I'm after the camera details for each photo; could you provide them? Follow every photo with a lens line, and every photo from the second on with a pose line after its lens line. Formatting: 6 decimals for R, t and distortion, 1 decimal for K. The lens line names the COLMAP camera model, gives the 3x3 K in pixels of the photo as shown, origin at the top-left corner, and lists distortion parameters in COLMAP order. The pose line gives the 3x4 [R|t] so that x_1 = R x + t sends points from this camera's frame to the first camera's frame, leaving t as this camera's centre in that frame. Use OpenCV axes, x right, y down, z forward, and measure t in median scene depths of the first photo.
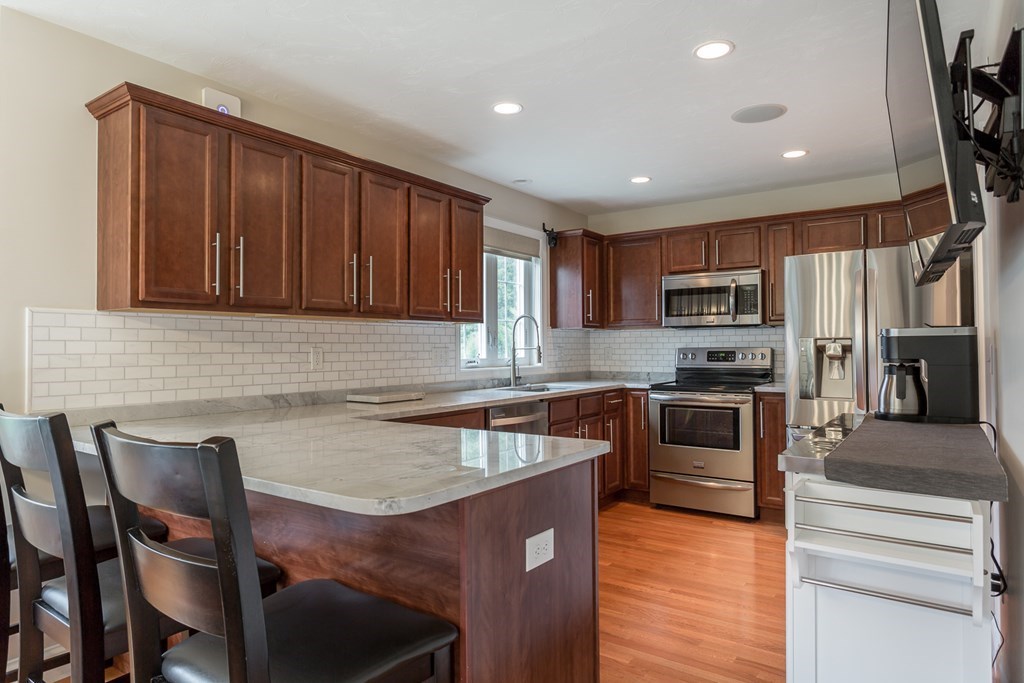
lens RADIAL K [[606.1, 0, 512.0], [0, 606.1, 341.5], [0, 0, 1]] dist [-0.001613, 0.000108]
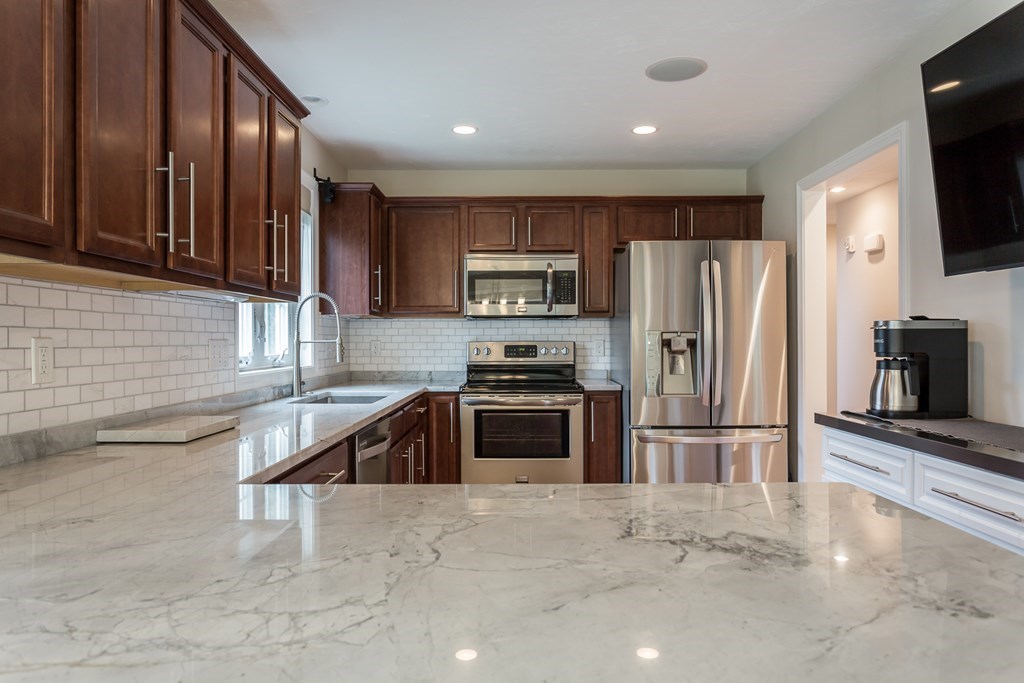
lens RADIAL K [[648.8, 0, 512.0], [0, 648.8, 341.5], [0, 0, 1]] dist [0.004412, 0.001410]
pose [[0.822982, 0.002540, 0.568062, -0.232944], [-0.007616, 0.999949, 0.006563, 0.005003], [-0.568016, -0.009728, 0.822960, 0.273949]]
